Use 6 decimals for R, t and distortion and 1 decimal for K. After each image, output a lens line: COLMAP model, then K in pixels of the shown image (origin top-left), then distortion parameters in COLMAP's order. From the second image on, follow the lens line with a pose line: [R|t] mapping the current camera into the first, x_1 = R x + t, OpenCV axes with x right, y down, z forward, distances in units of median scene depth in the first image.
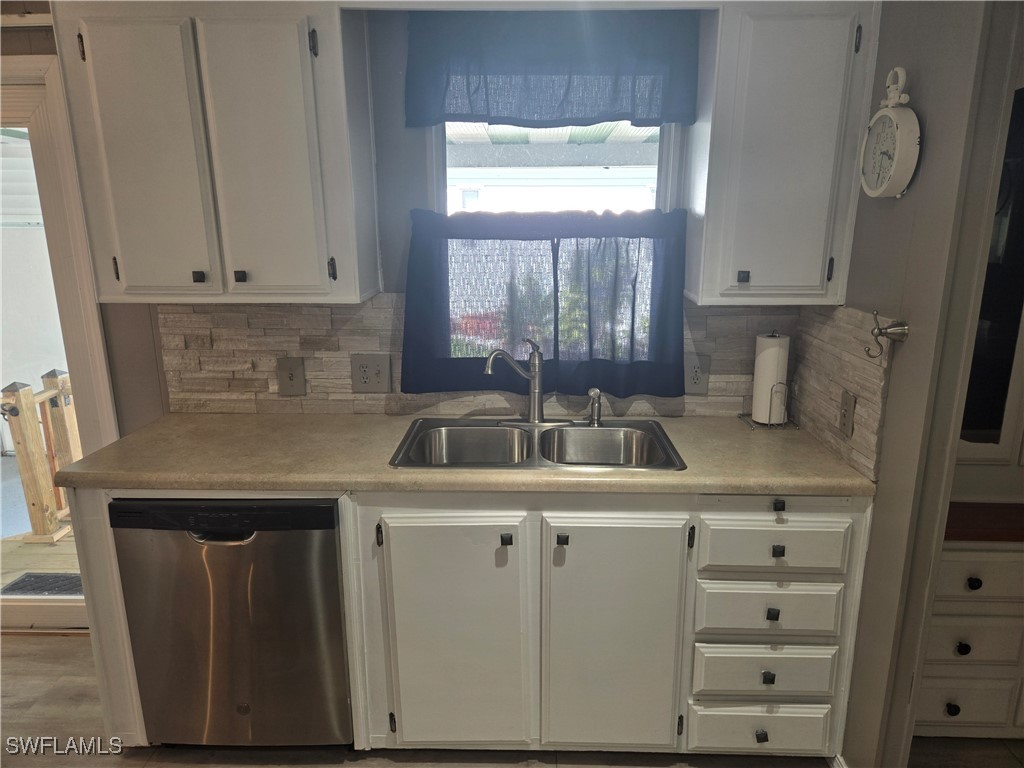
lens RADIAL K [[686.4, 0, 513.9], [0, 686.4, 381.5], [0, 0, 1]] dist [0.038063, -0.008527]
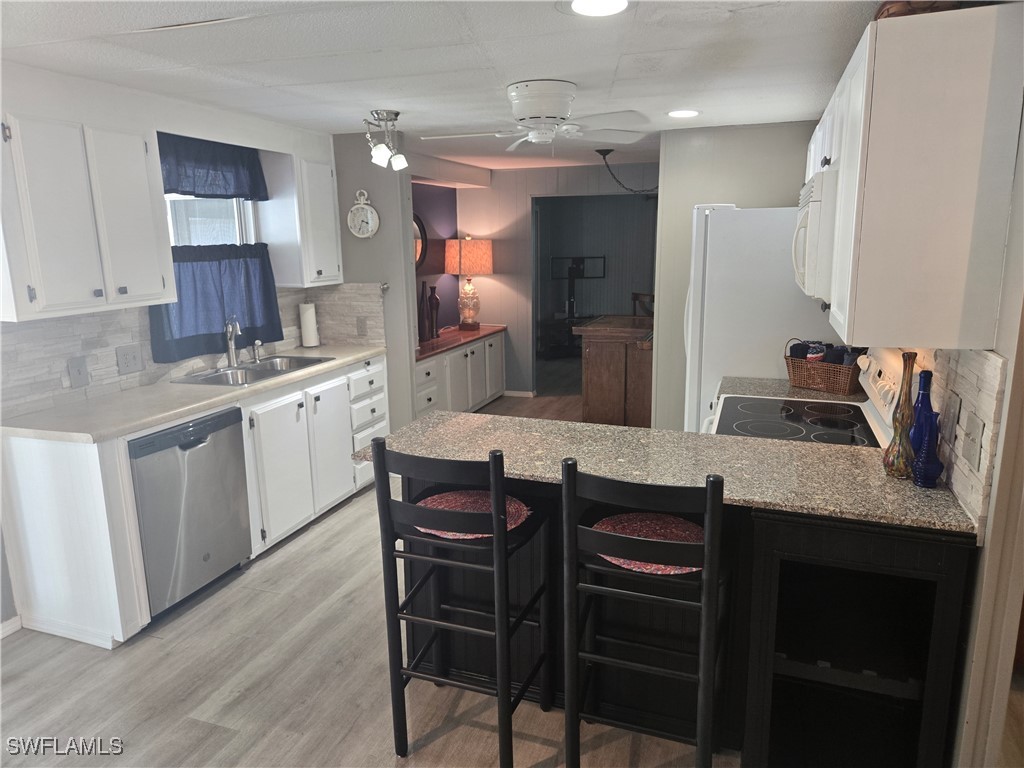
lens RADIAL K [[686.4, 0, 511.3], [0, 686.4, 381.7], [0, 0, 1]] dist [0.038063, -0.008527]
pose [[0.315854, -0.201513, 0.927162, -1.570784], [0.246369, 0.961087, 0.124956, 0.058826], [-0.916263, 0.188955, 0.353210, -0.275007]]
